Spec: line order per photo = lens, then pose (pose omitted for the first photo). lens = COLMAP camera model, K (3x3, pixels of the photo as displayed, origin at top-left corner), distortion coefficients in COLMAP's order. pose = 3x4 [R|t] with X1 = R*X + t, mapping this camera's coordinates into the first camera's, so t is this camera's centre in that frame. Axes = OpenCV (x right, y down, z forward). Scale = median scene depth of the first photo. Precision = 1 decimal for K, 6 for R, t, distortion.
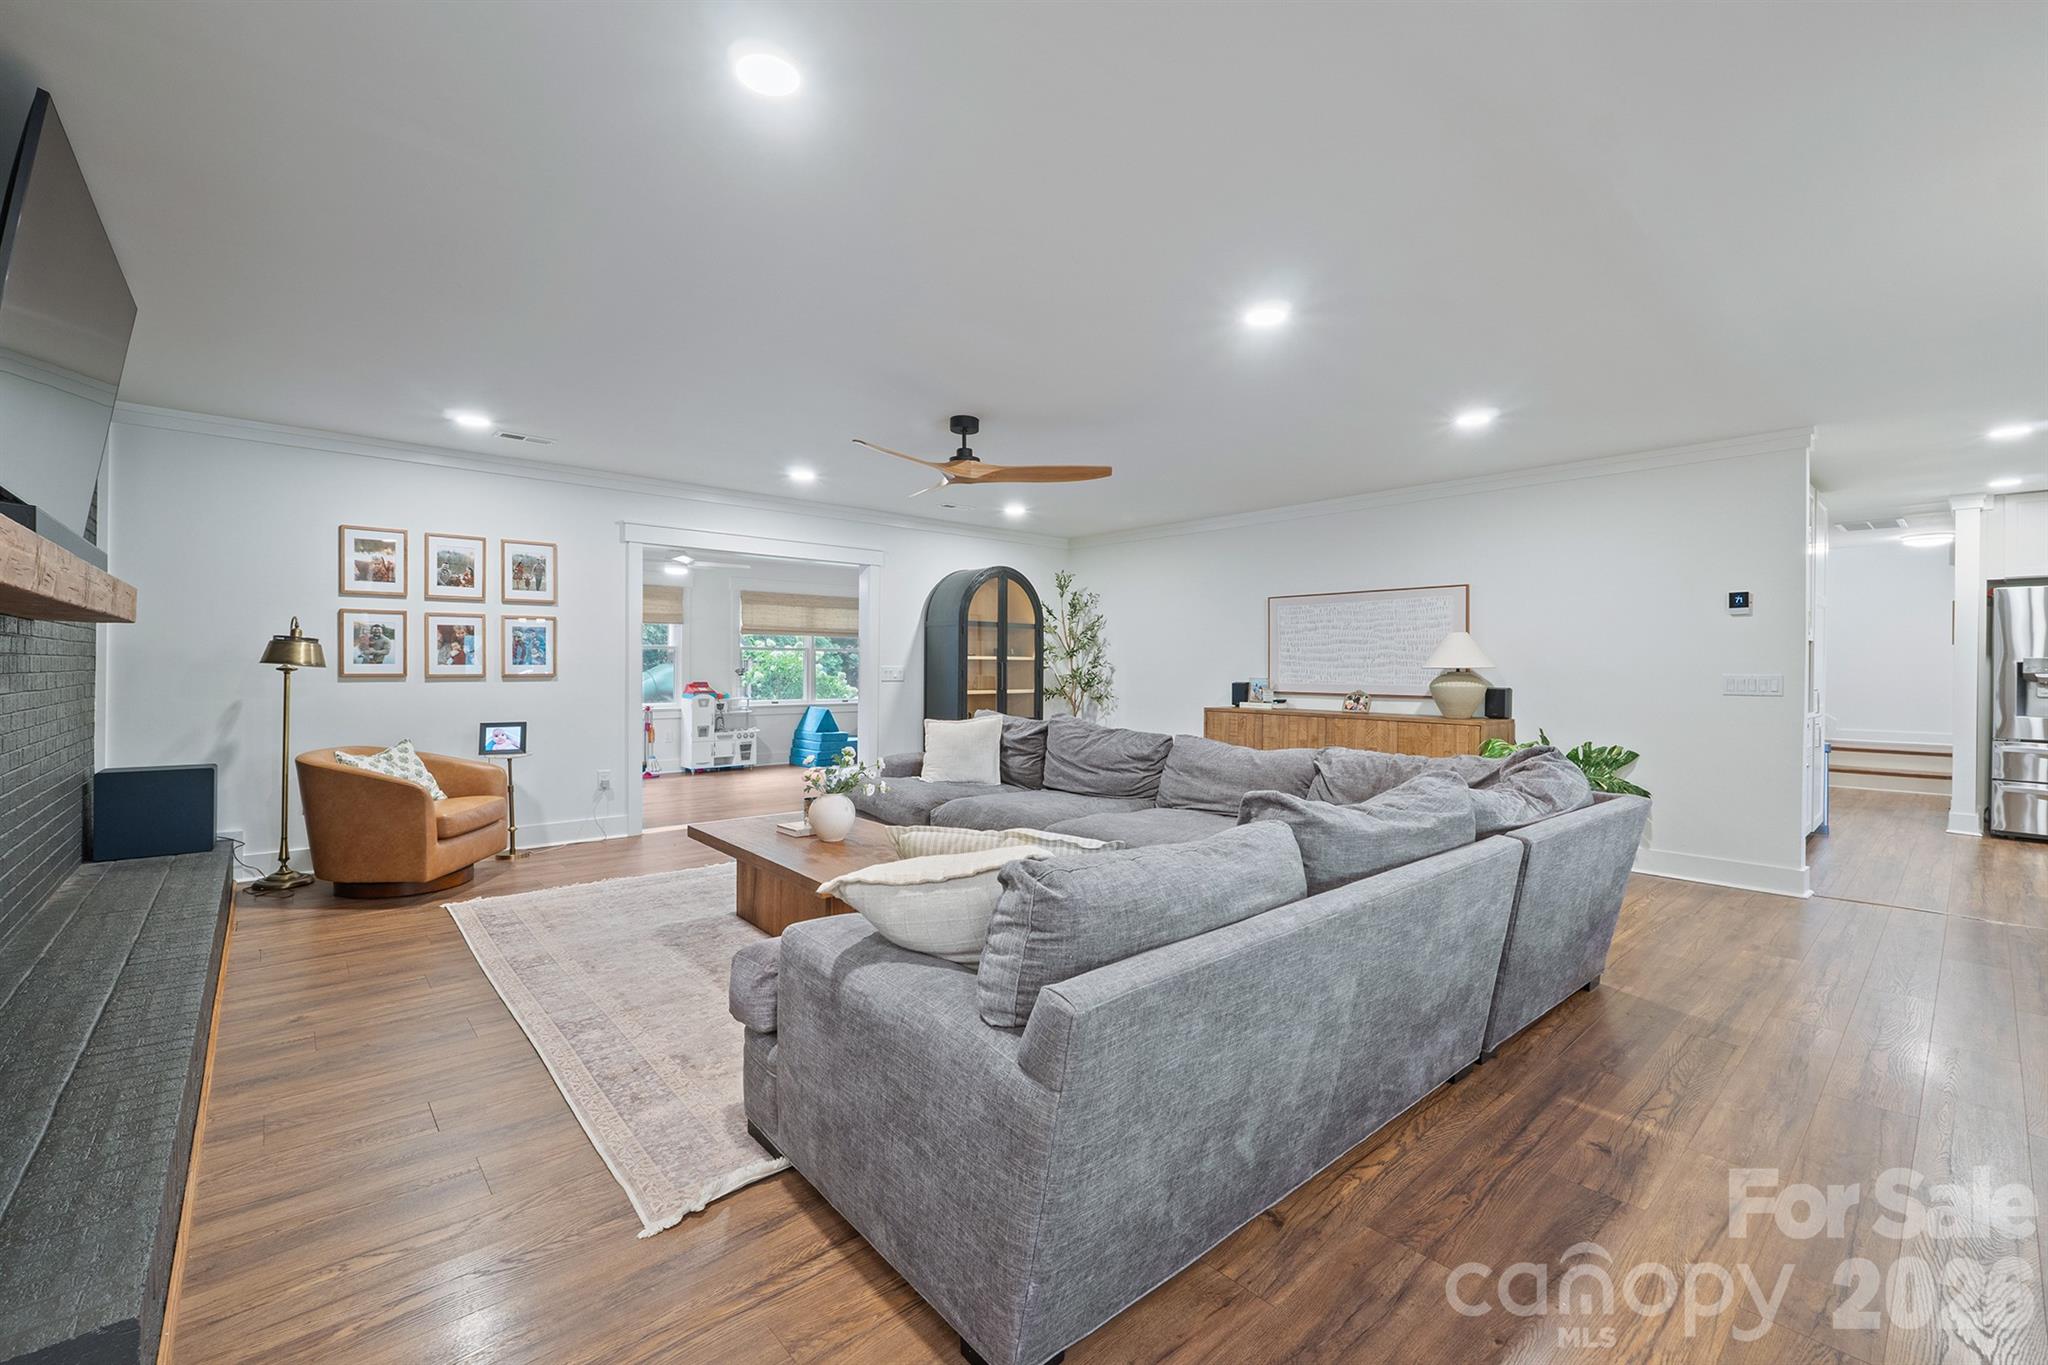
lens RADIAL K [[855.2, 0, 1028.9], [0, 855.2, 669.8], [0, 0, 1]] dist [-0.010843, 0.003528]
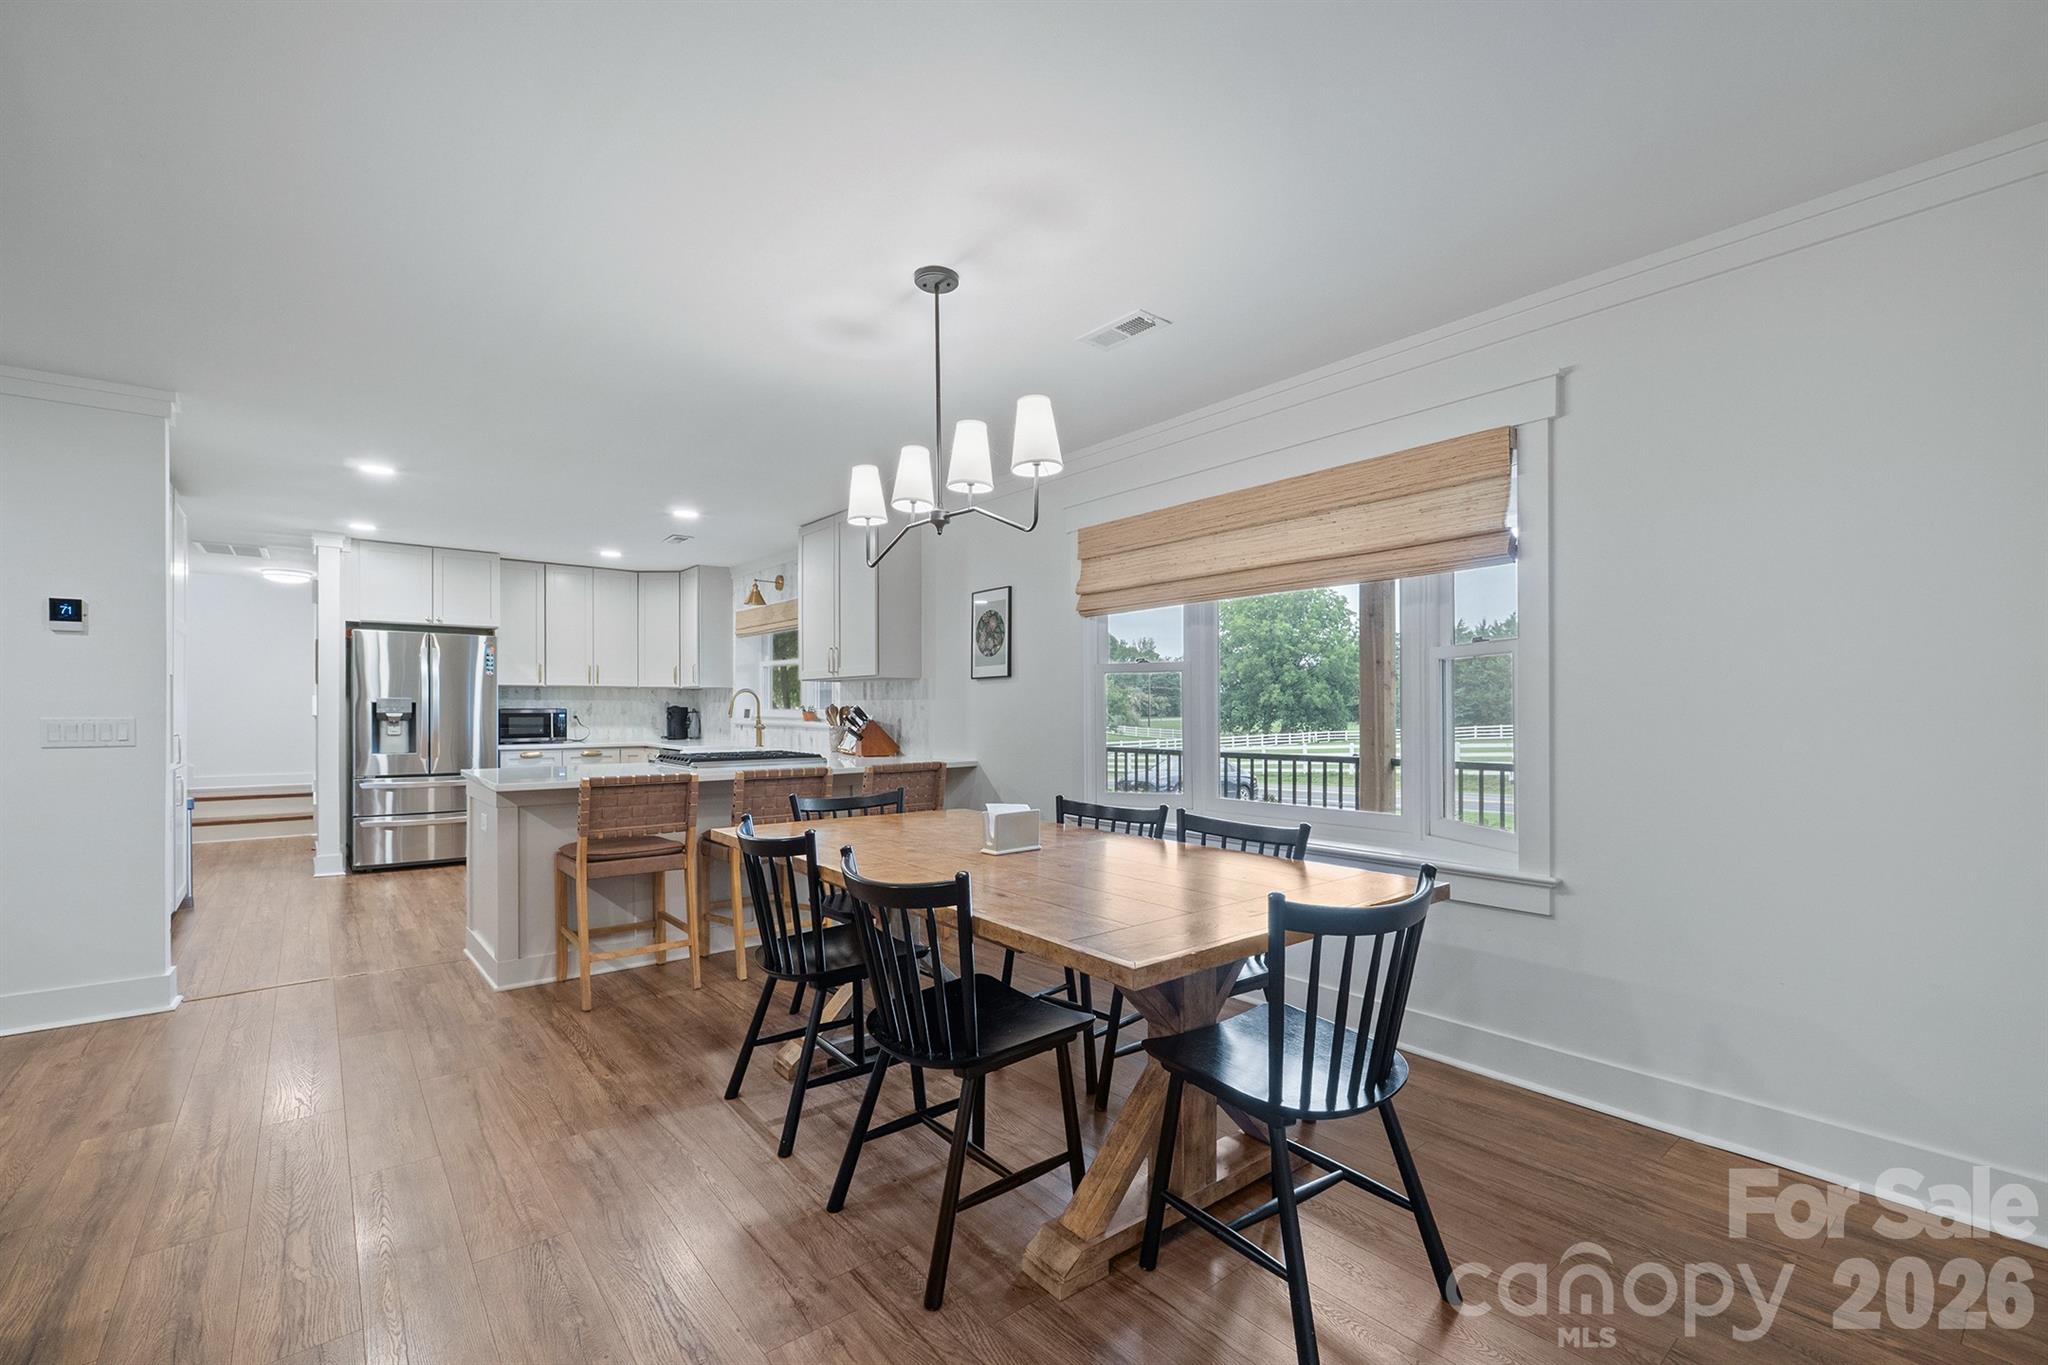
lens RADIAL K [[873.9, 0, 1024.5], [0, 873.9, 715.6], [0, 0, 1]] dist [-0.001772, 0.000120]
pose [[0.043617, -0.011105, 0.998987, 0.120610], [0.004805, 0.999929, 0.010906, -0.000427], [-0.999037, 0.004324, 0.043667, 0.143899]]
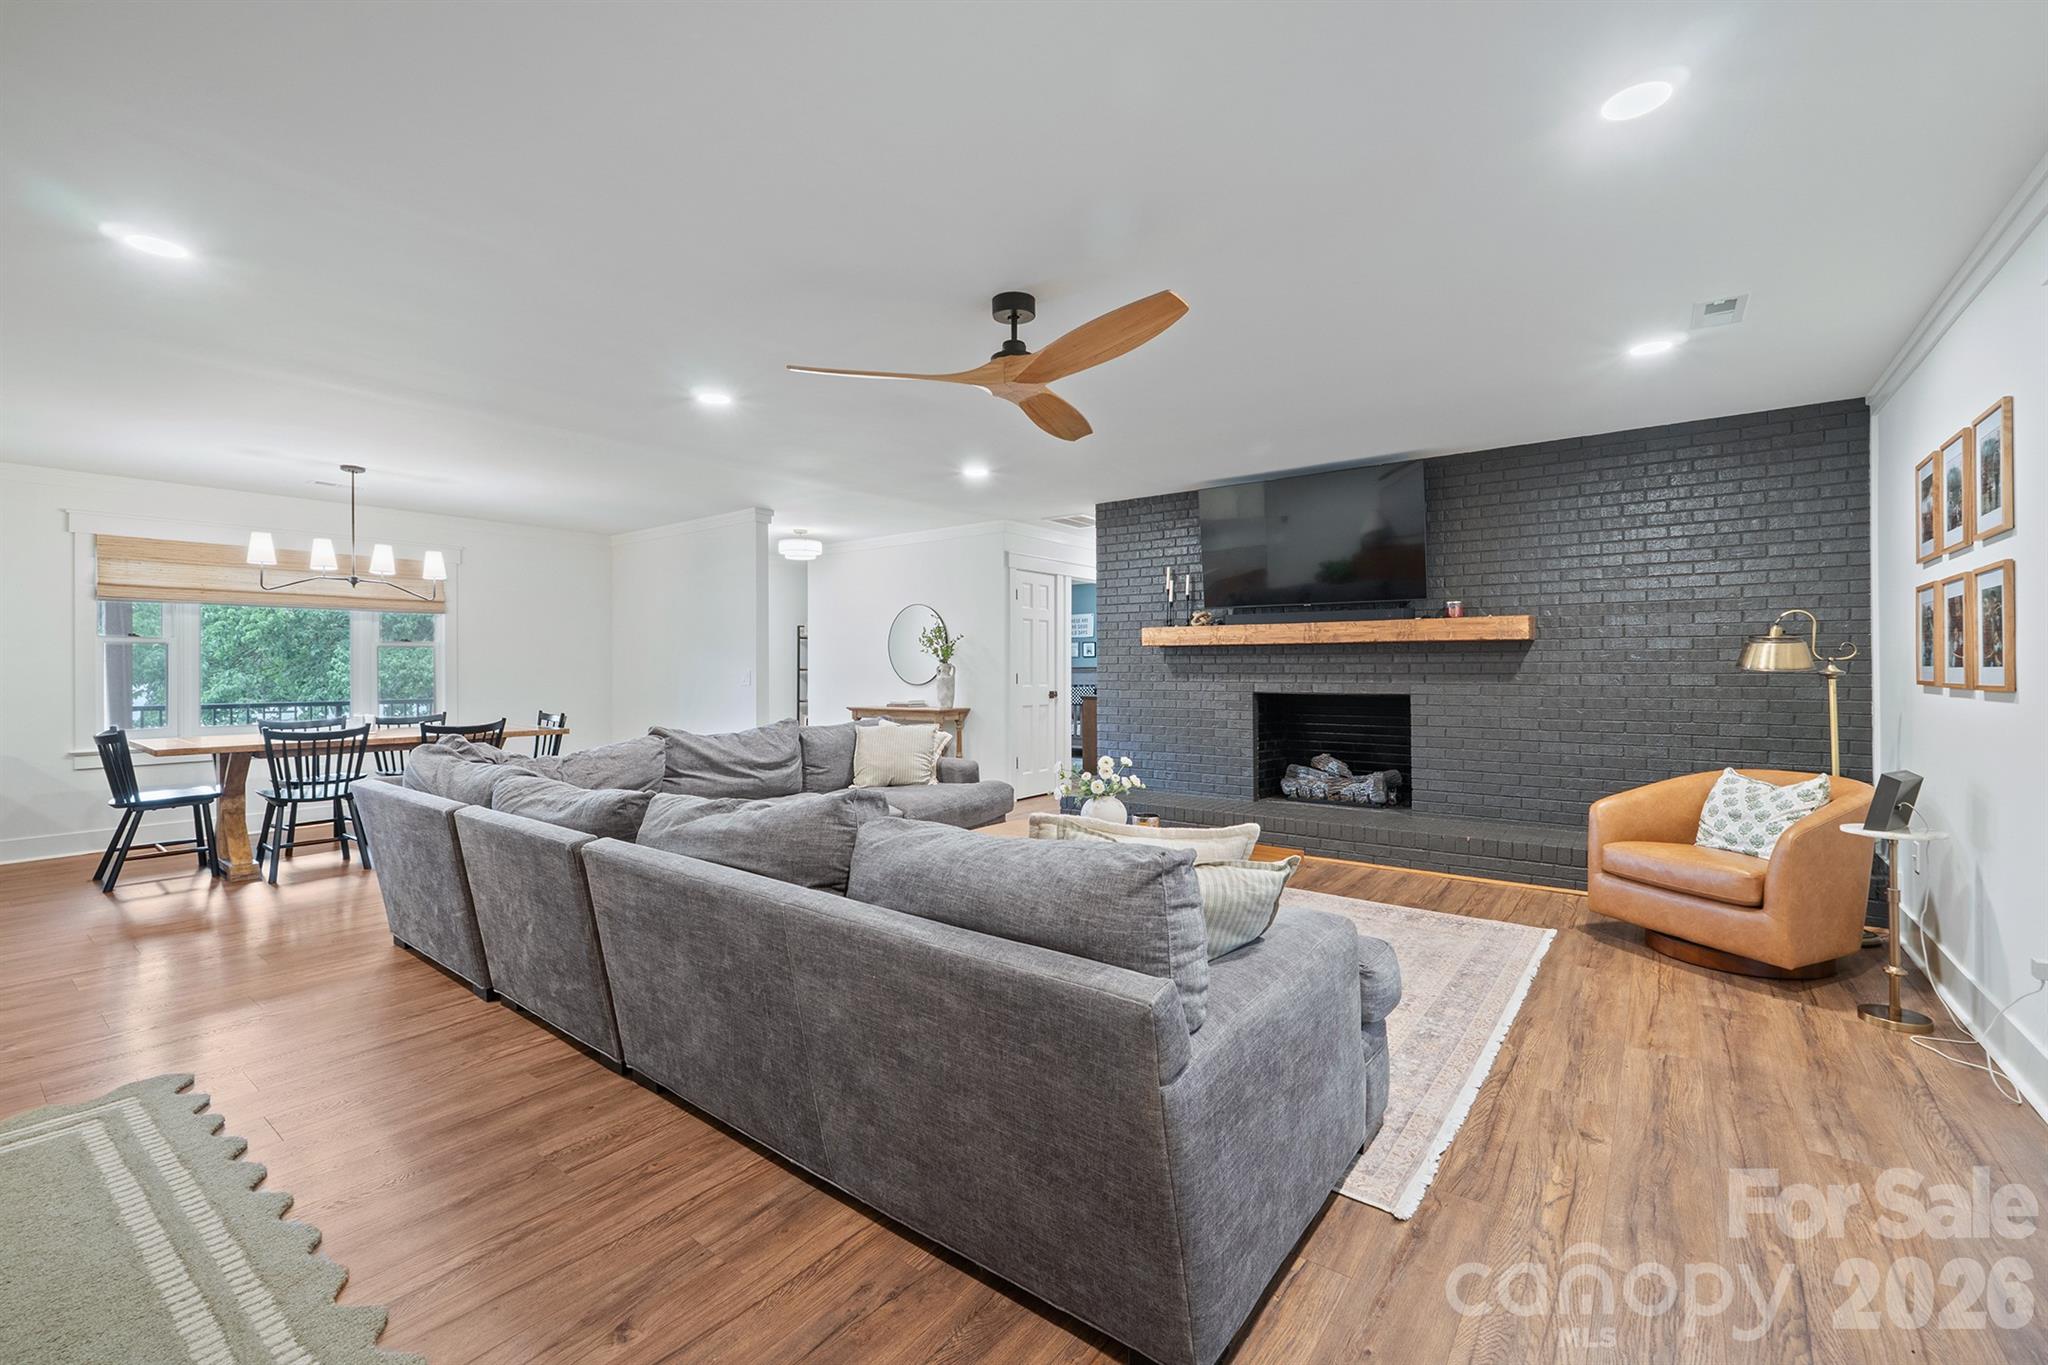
lens RADIAL K [[862.5, 0, 1029.2], [0, 862.5, 663.8], [0, 0, 1]] dist [-0.005933, -0.000543]
pose [[-0.980426, -0.003073, -0.196865, 0.032343], [-0.002424, 0.999991, -0.003540, -0.003530], [0.196874, -0.002993, -0.980424, 1.191518]]
